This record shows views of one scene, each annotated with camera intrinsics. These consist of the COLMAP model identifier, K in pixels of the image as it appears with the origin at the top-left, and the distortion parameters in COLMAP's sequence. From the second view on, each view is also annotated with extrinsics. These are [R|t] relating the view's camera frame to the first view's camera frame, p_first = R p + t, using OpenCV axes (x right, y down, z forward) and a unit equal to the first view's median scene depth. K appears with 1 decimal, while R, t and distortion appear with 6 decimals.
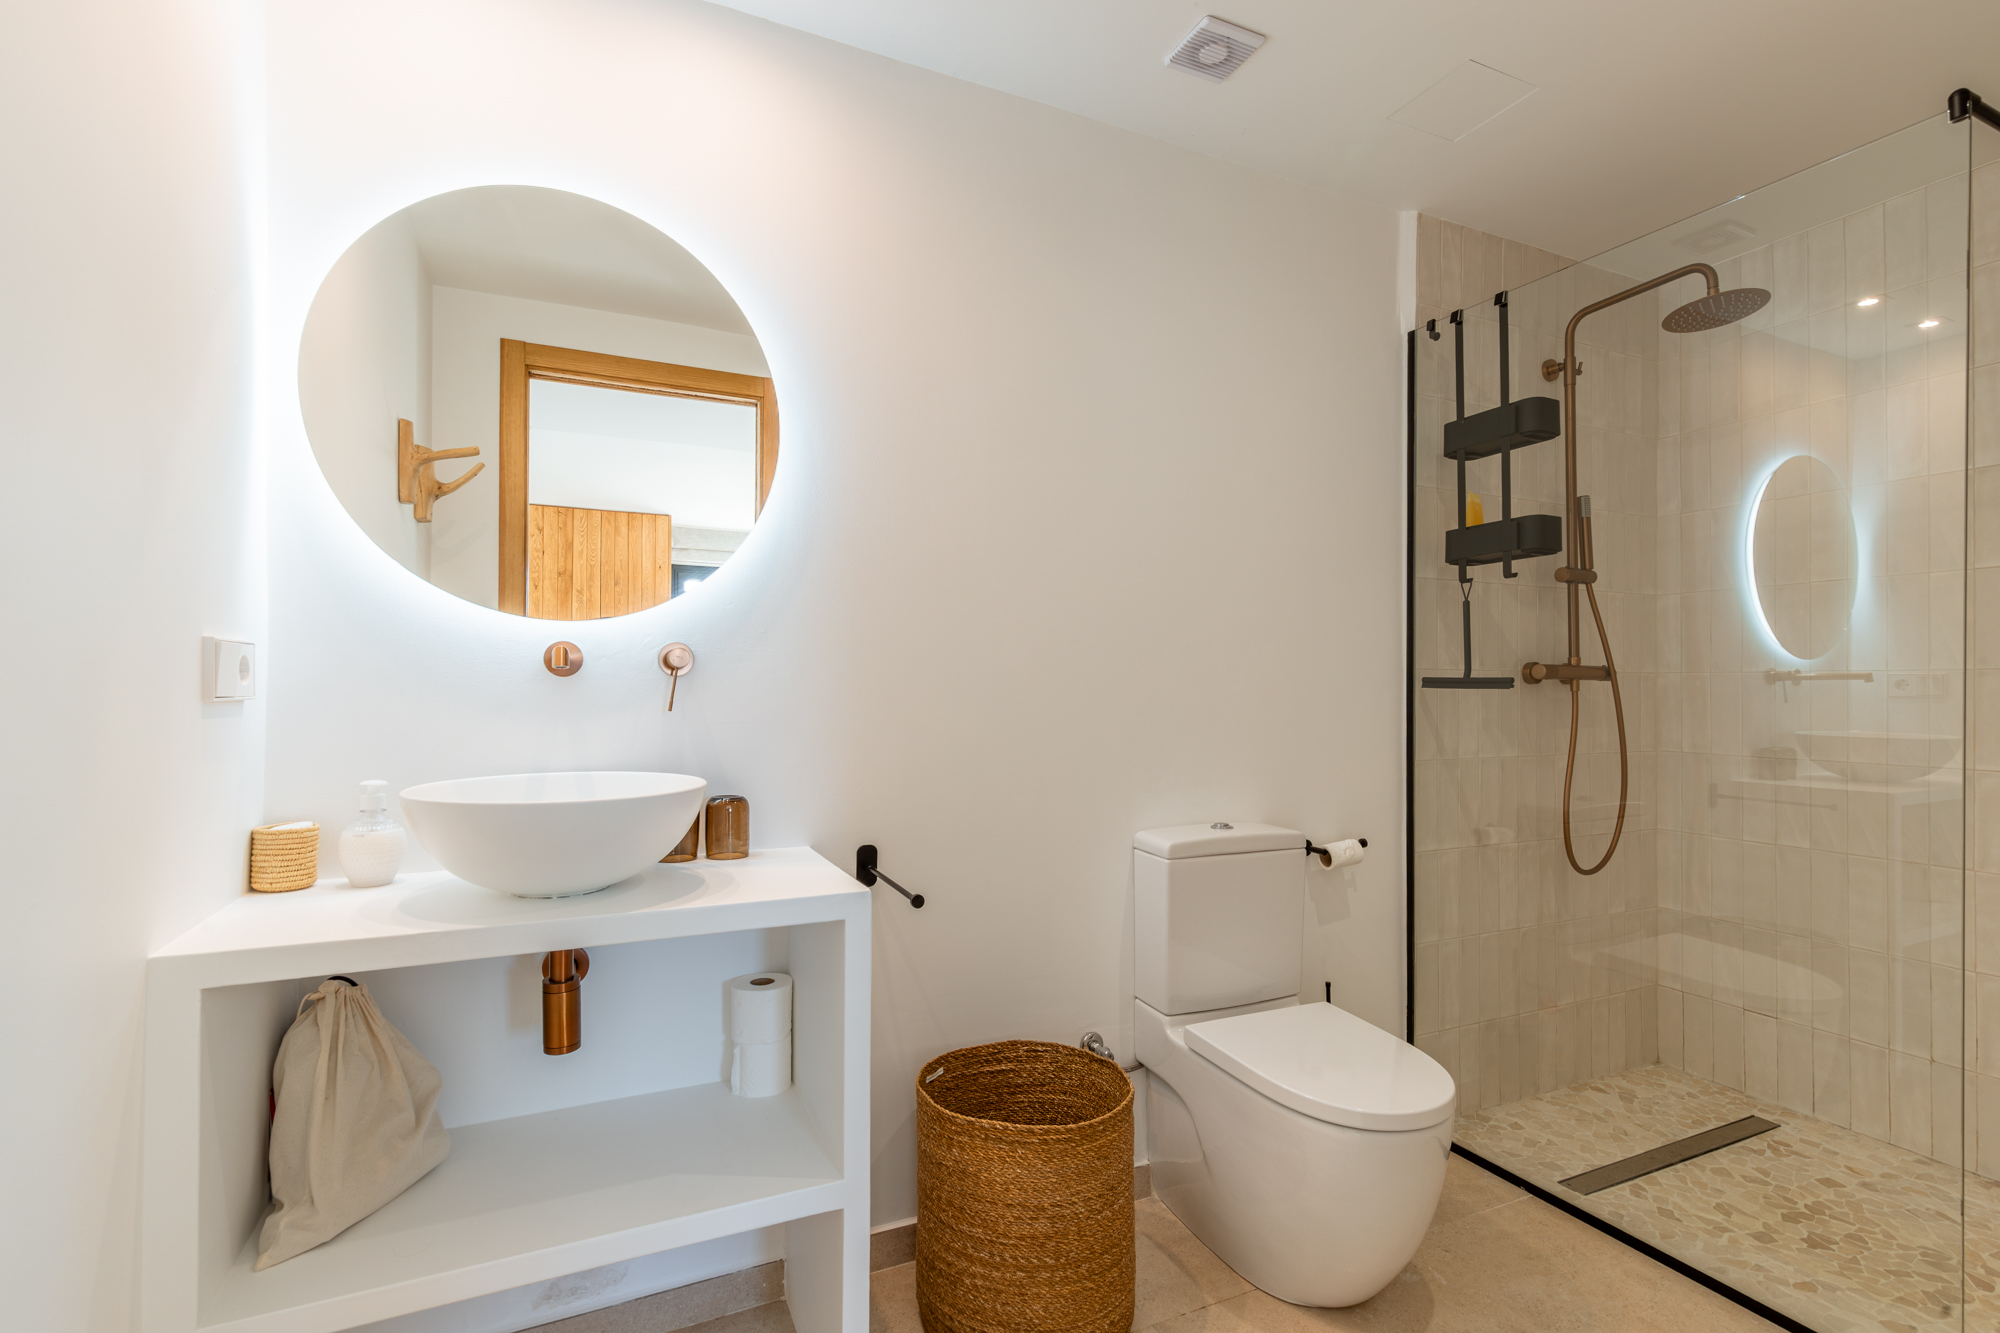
lens RADIAL K [[930.7, 0, 994.3], [0, 930.7, 667.5], [0, 0, 1]] dist [0.003429, 0.000801]
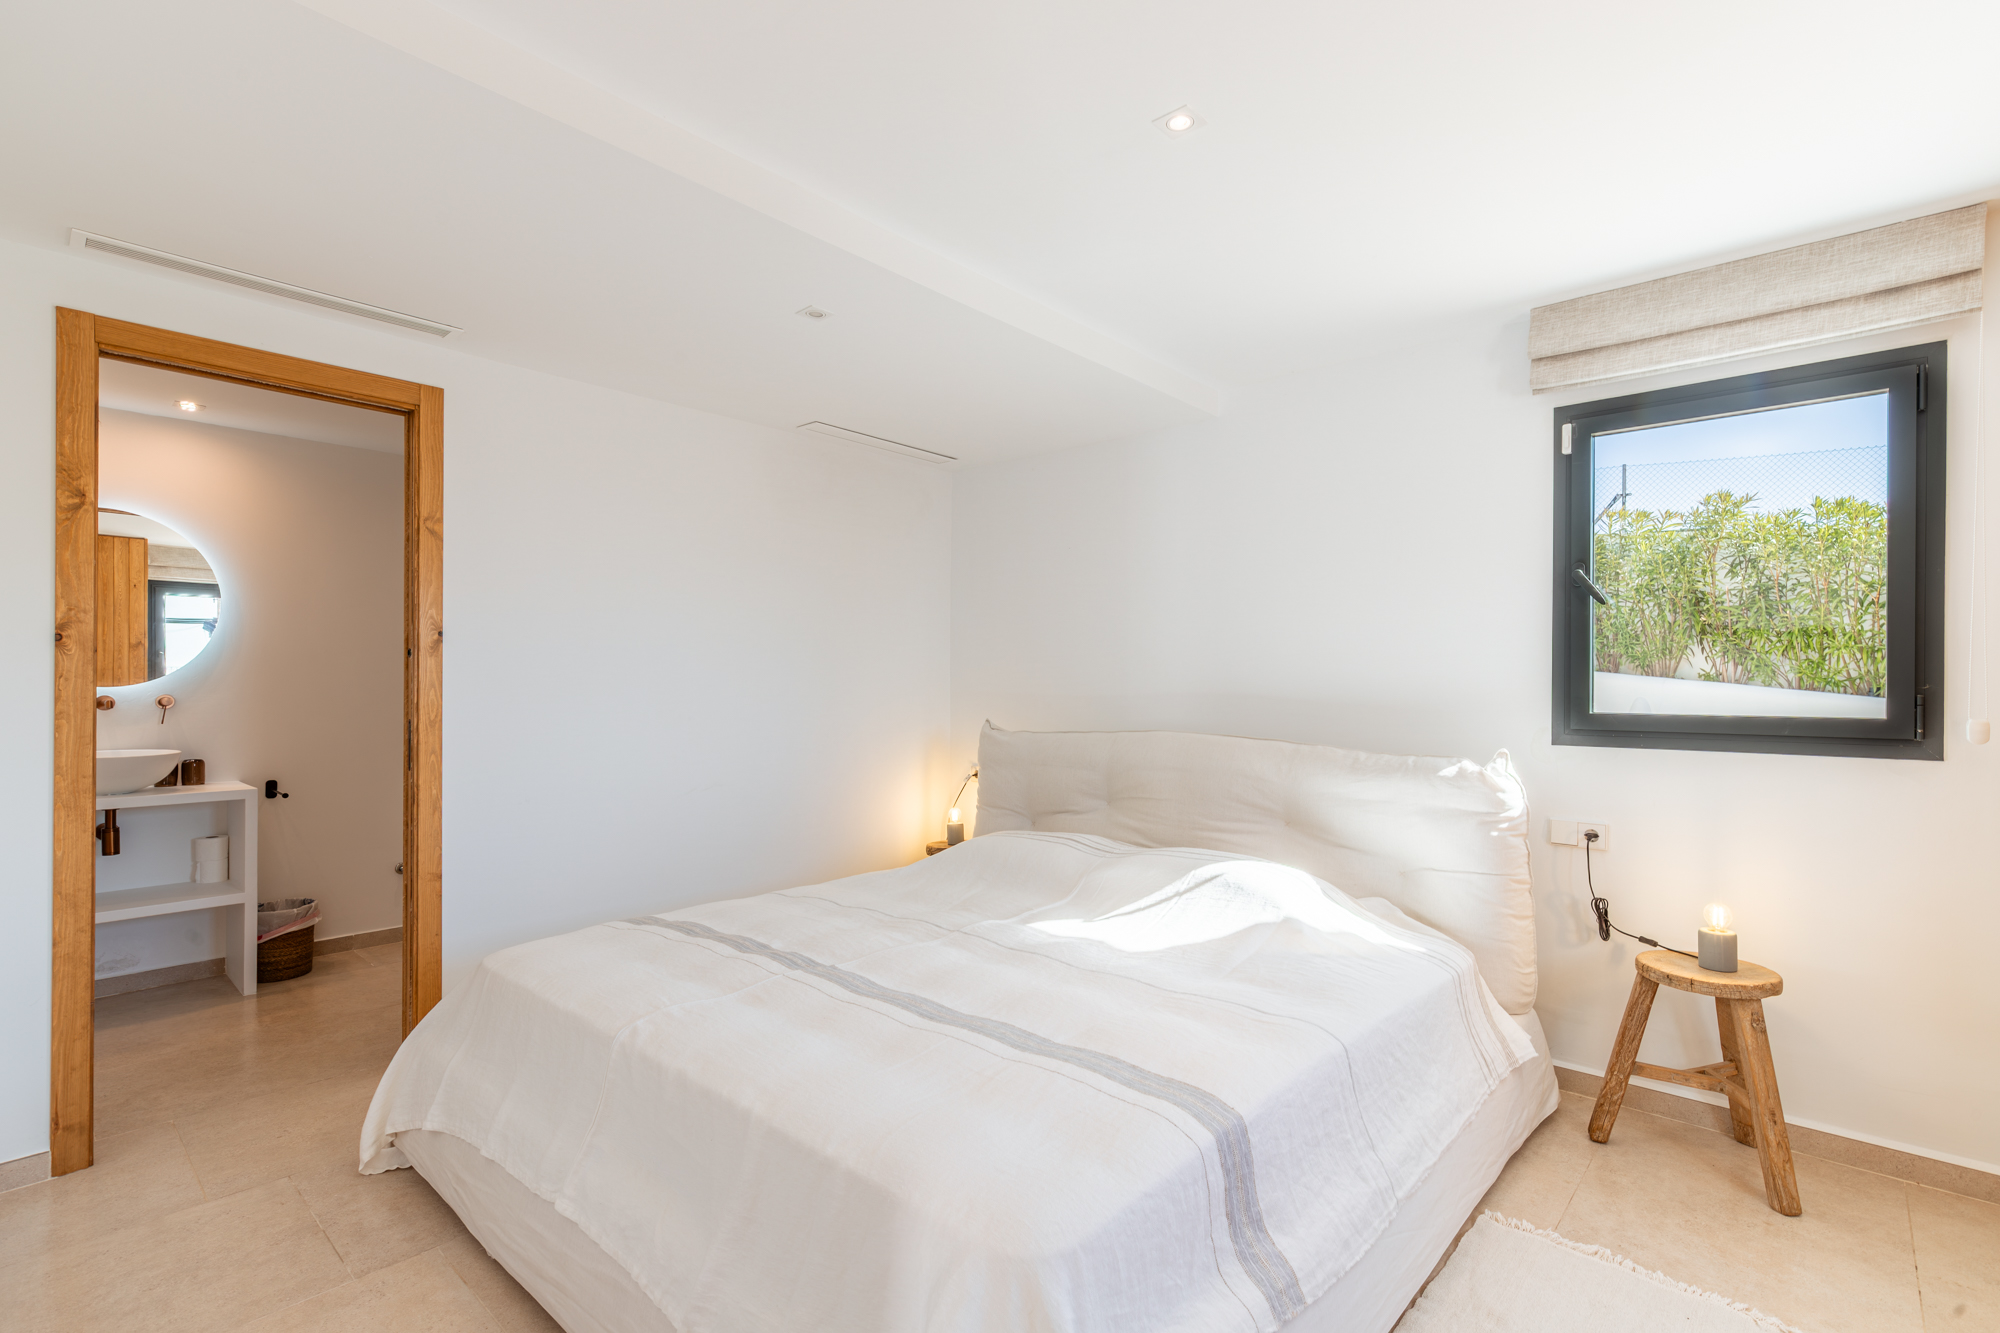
lens RADIAL K [[930.7, 0, 996.7], [0, 930.7, 679.2], [0, 0, 1]] dist [0.003429, 0.000801]
pose [[0.917163, 0.001645, 0.398510, 0.628276], [-0.009334, 0.999806, 0.017355, -0.121531], [-0.398404, -0.019637, 0.917000, -1.946731]]
